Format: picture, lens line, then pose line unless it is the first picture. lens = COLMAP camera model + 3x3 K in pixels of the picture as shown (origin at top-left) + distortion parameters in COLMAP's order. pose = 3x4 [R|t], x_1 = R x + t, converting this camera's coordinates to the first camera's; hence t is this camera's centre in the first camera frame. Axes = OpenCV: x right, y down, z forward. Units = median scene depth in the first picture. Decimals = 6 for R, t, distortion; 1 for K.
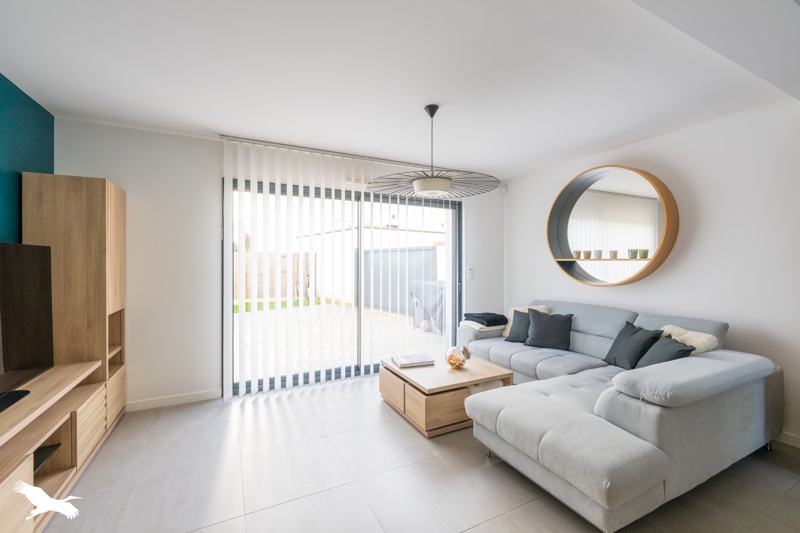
lens RADIAL K [[339.9, 0, 381.0], [0, 339.9, 265.7], [0, 0, 1]] dist [-0.000437, 0.000061]
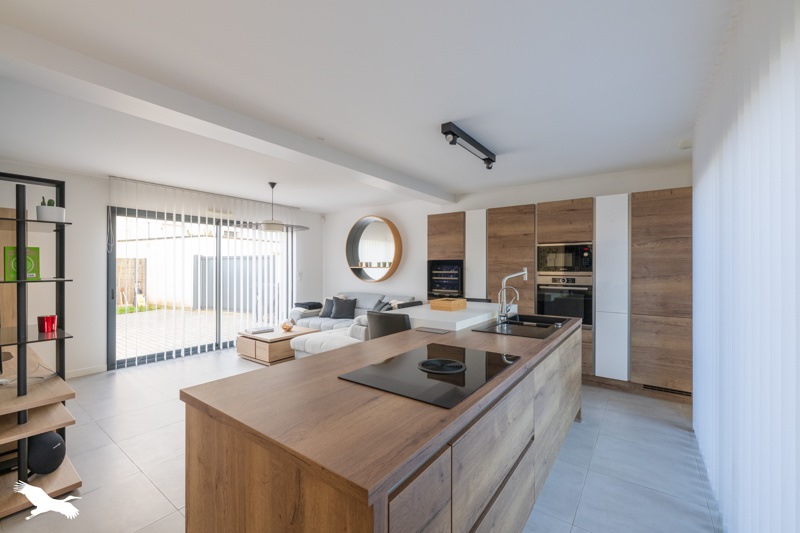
lens RADIAL K [[339.9, 0, 381.0], [0, 339.9, 265.7], [0, 0, 1]] dist [-0.000437, 0.000061]
pose [[0.896491, 0.002073, 0.443056, -0.094436], [0.005807, 0.999848, -0.016428, 0.003421], [-0.443023, 0.017300, 0.896343, -0.618964]]
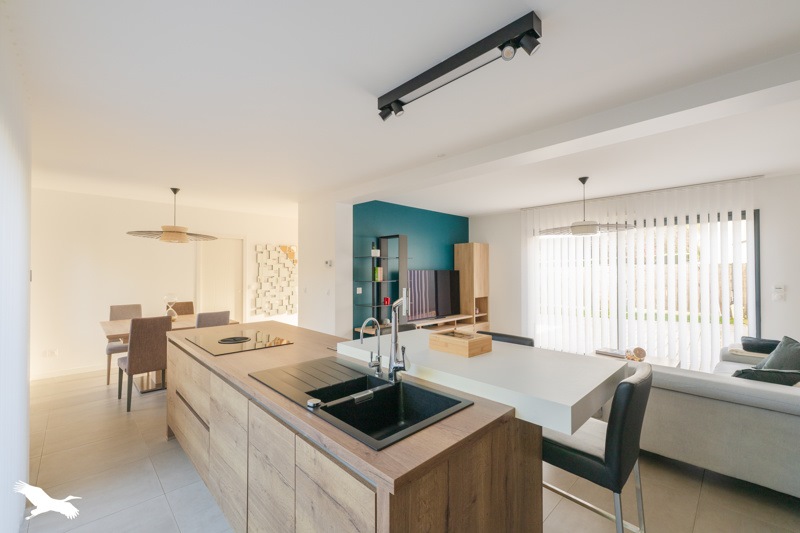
lens RADIAL K [[337.1, 0, 420.6], [0, 337.1, 267.5], [0, 0, 1]] dist [-0.000091, 0.000010]
pose [[0.345353, -0.012504, -0.938390, 0.942227], [-0.012309, 0.999765, -0.017852, -0.017501], [0.938392, 0.017716, 0.345118, -0.154147]]
